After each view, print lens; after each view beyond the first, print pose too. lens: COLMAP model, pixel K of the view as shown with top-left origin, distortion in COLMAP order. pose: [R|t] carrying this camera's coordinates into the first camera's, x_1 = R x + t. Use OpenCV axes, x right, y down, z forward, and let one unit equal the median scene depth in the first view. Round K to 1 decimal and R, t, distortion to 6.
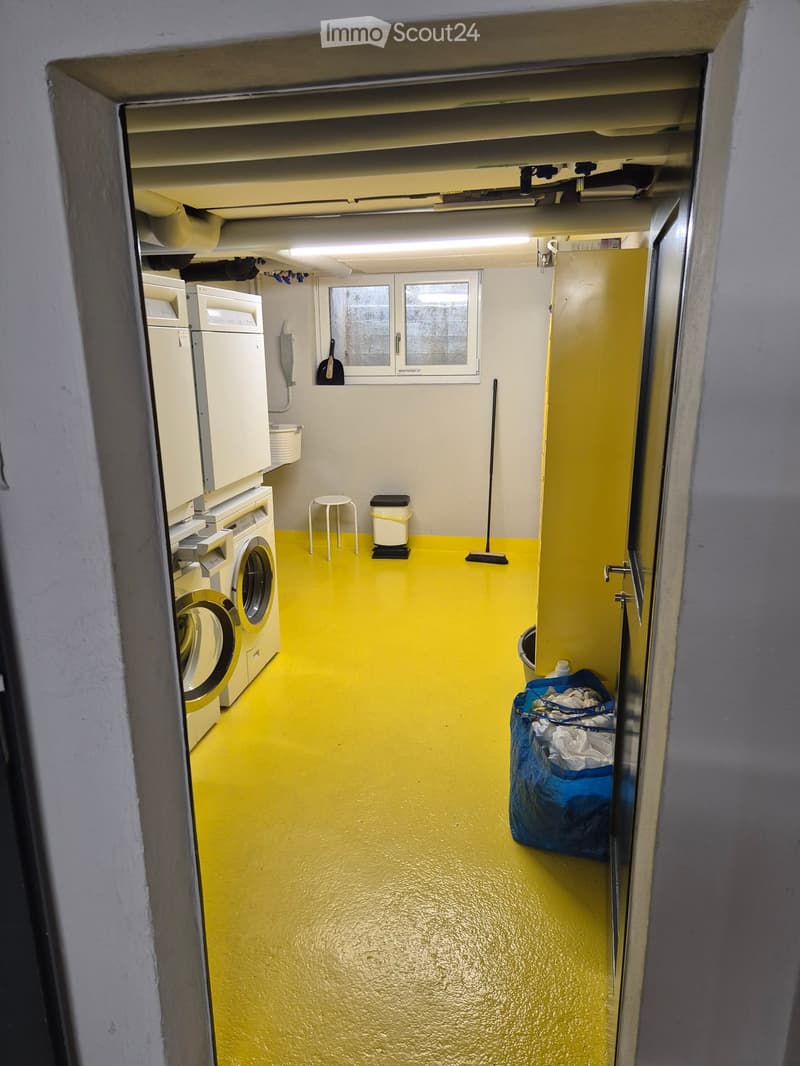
lens RADIAL K [[719.0, 0, 397.6], [0, 719.0, 534.6], [0, 0, 1]] dist [0.025416, -0.005003]
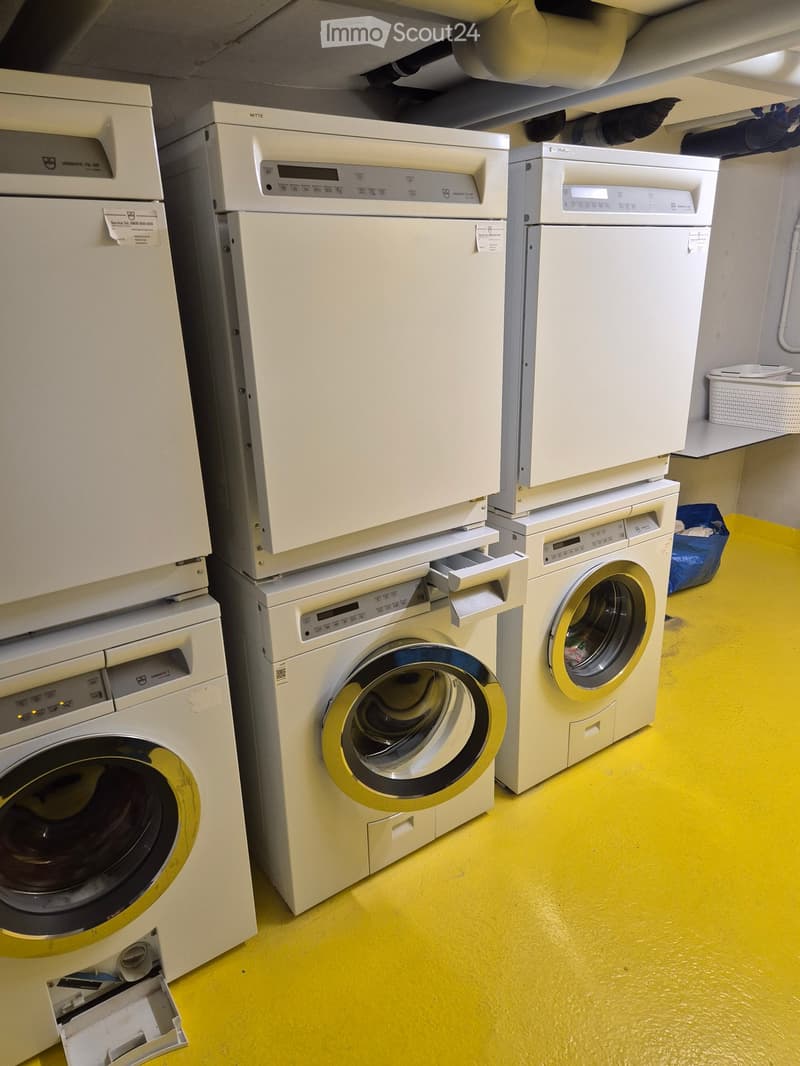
lens RADIAL K [[719.0, 0, 402.0], [0, 719.0, 535.3], [0, 0, 1]] dist [0.025416, -0.005003]
pose [[0.712715, 0.223172, -0.665005, 0.096973], [-0.154195, 0.974695, 0.161844, -0.103714], [0.684296, -0.012809, 0.729092, 0.453253]]
